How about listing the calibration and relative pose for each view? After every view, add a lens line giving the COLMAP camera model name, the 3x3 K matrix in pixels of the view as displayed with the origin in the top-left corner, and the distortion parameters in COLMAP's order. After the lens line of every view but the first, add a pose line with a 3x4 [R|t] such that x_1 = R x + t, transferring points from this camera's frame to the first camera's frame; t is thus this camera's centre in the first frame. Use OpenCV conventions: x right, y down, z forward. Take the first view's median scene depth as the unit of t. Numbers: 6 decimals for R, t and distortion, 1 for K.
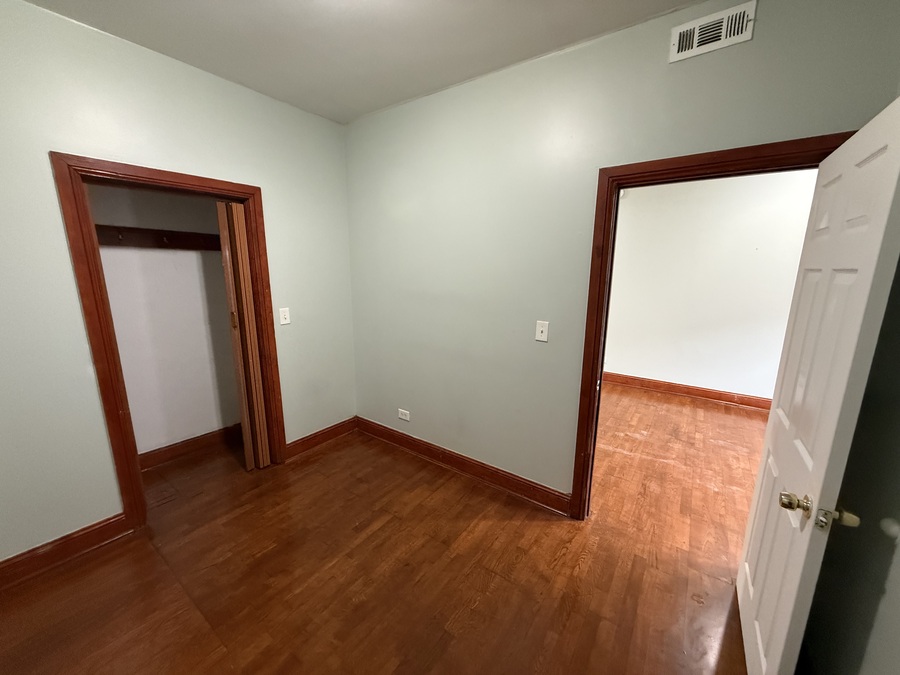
lens RADIAL K [[356.1, 0, 446.7], [0, 356.1, 337.2], [0, 0, 1]] dist [0.000051, 0.000183]
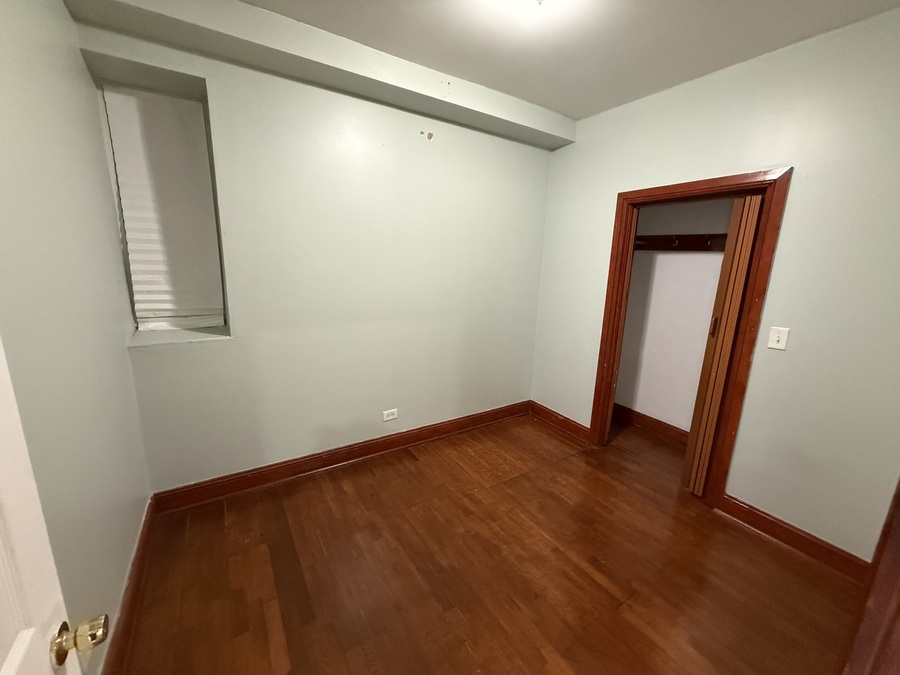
lens RADIAL K [[356.1, 0, 446.7], [0, 356.1, 337.2], [0, 0, 1]] dist [0.000051, 0.000183]
pose [[-0.370210, 0.181814, -0.910982, 0.663537], [-0.215131, 0.937220, 0.274476, -0.164824], [0.903694, 0.297595, -0.307855, 0.870403]]
